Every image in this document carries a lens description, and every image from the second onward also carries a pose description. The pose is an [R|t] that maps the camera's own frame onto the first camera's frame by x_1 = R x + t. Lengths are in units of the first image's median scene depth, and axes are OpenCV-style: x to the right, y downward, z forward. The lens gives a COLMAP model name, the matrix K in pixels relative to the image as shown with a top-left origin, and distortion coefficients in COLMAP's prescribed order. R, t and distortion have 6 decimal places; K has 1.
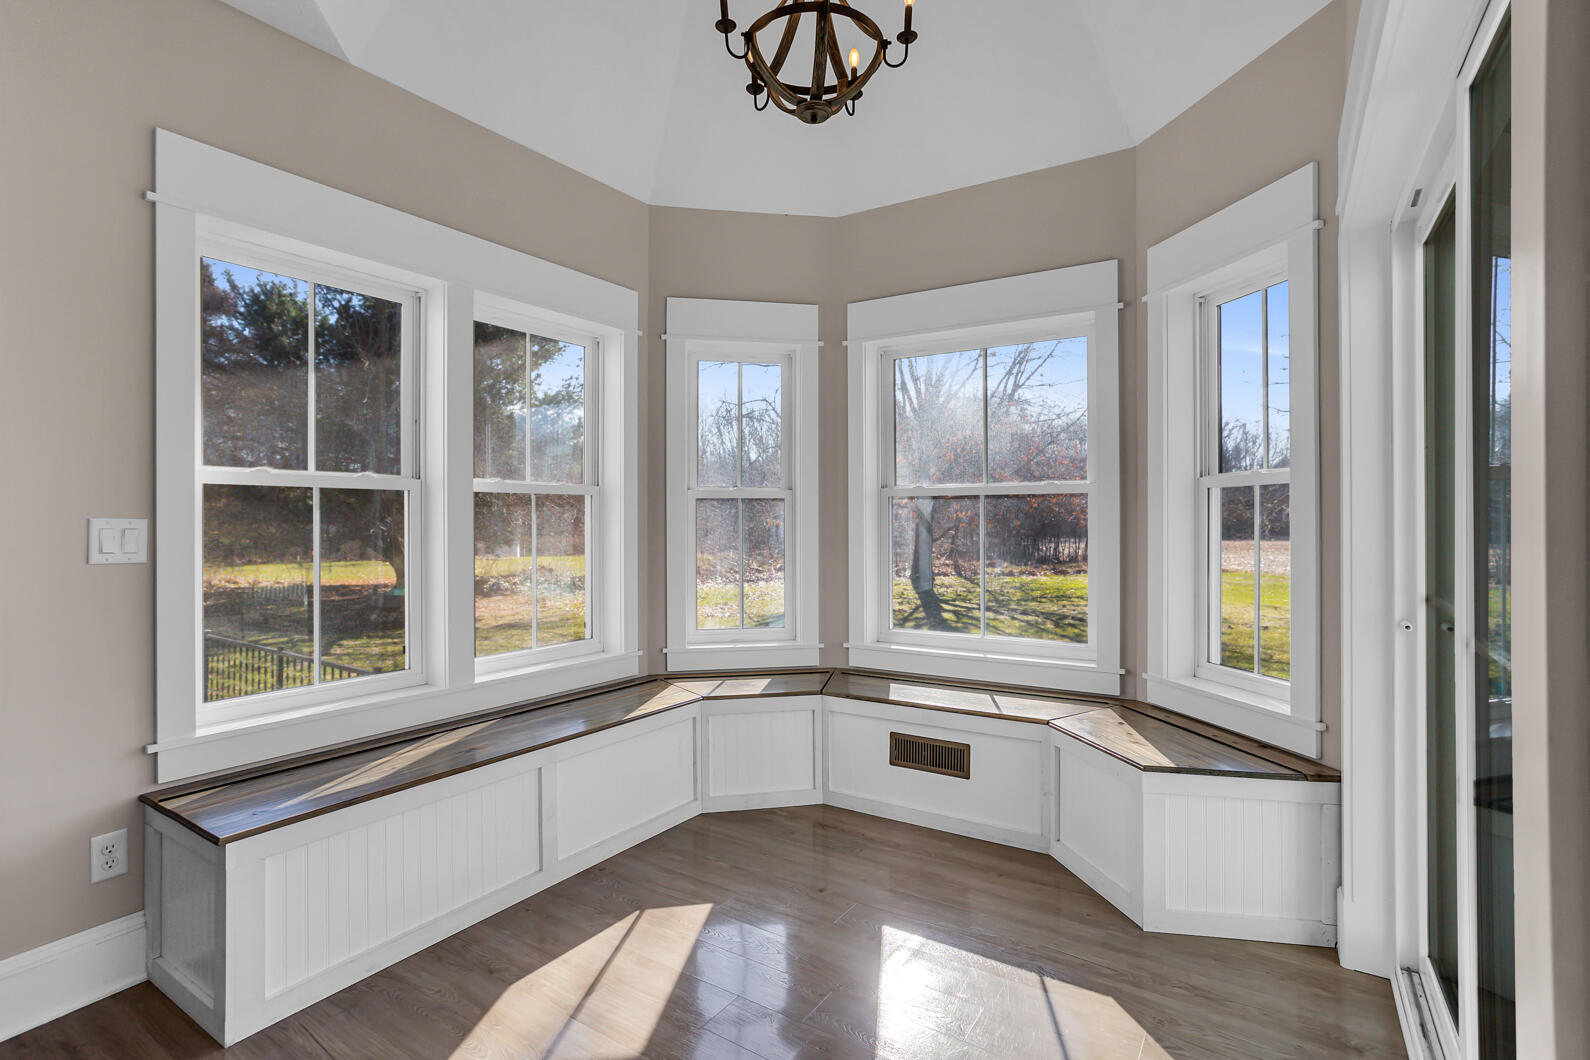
lens RADIAL K [[758.9, 0, 798.0], [0, 758.9, 523.2], [0, 0, 1]] dist [-0.001142, 0.000403]
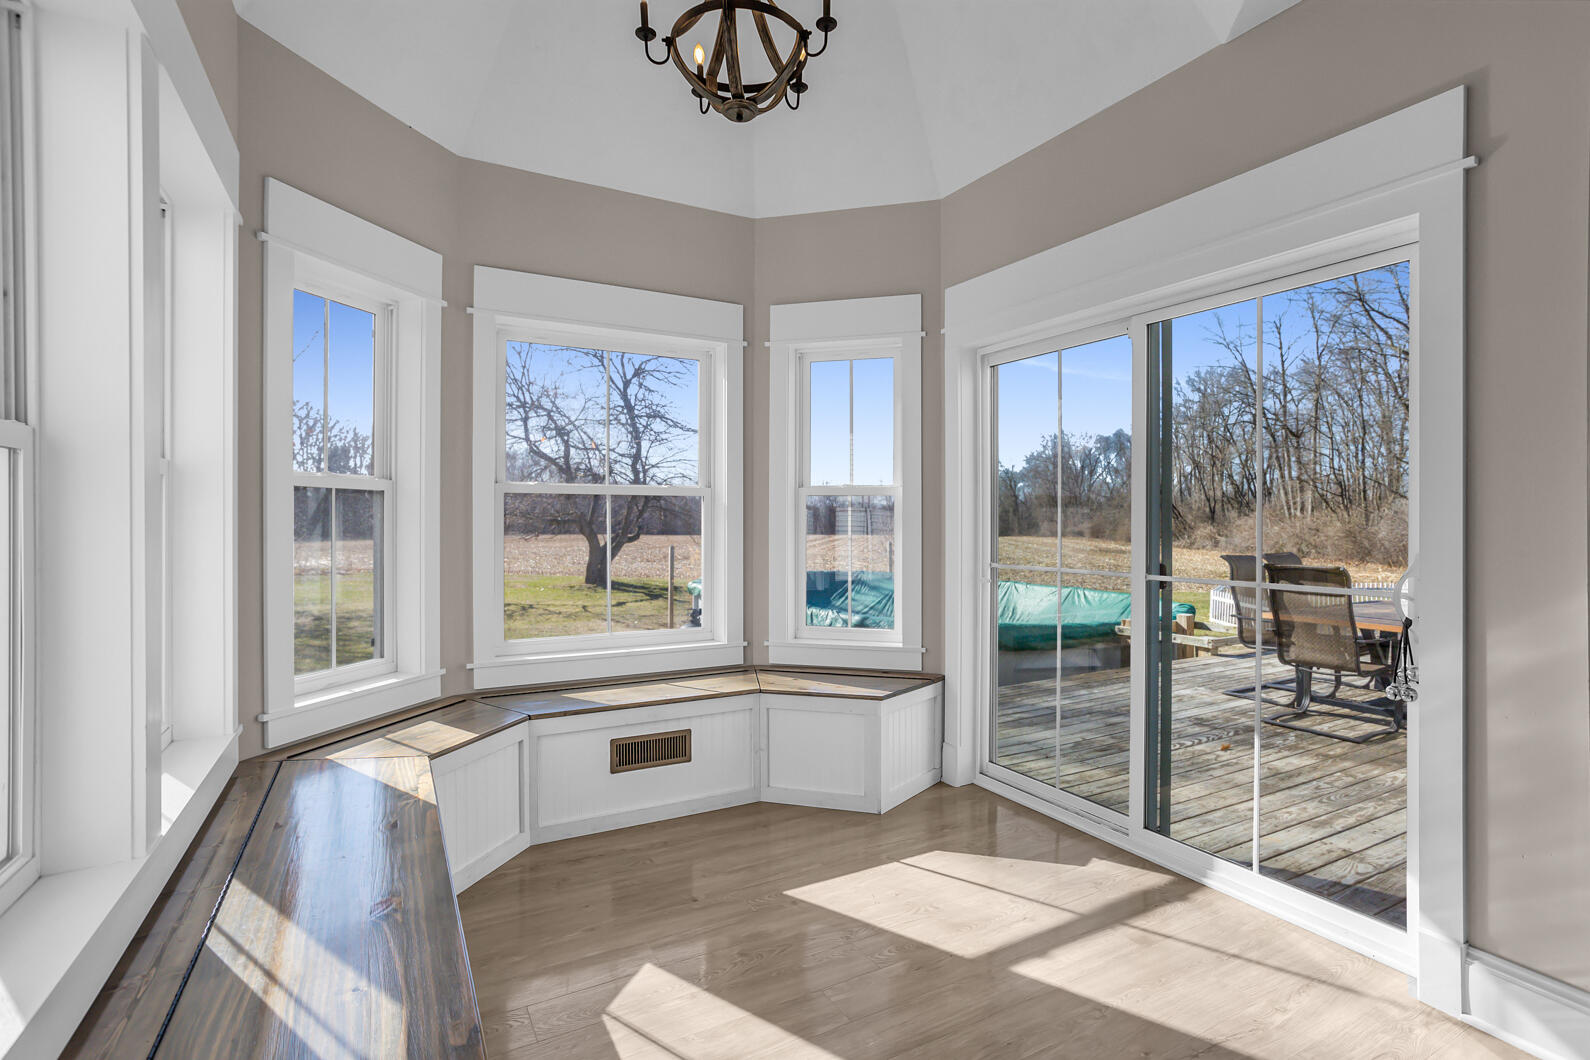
lens RADIAL K [[754.8, 0, 796.0], [0, 754.8, 529.9], [0, 0, 1]] dist [-0.003552, 0.001755]
pose [[0.483698, -0.014203, 0.875120, -0.637976], [-0.005230, 0.999804, 0.019117, -0.012818], [-0.875220, -0.013824, 0.483528, 0.355655]]
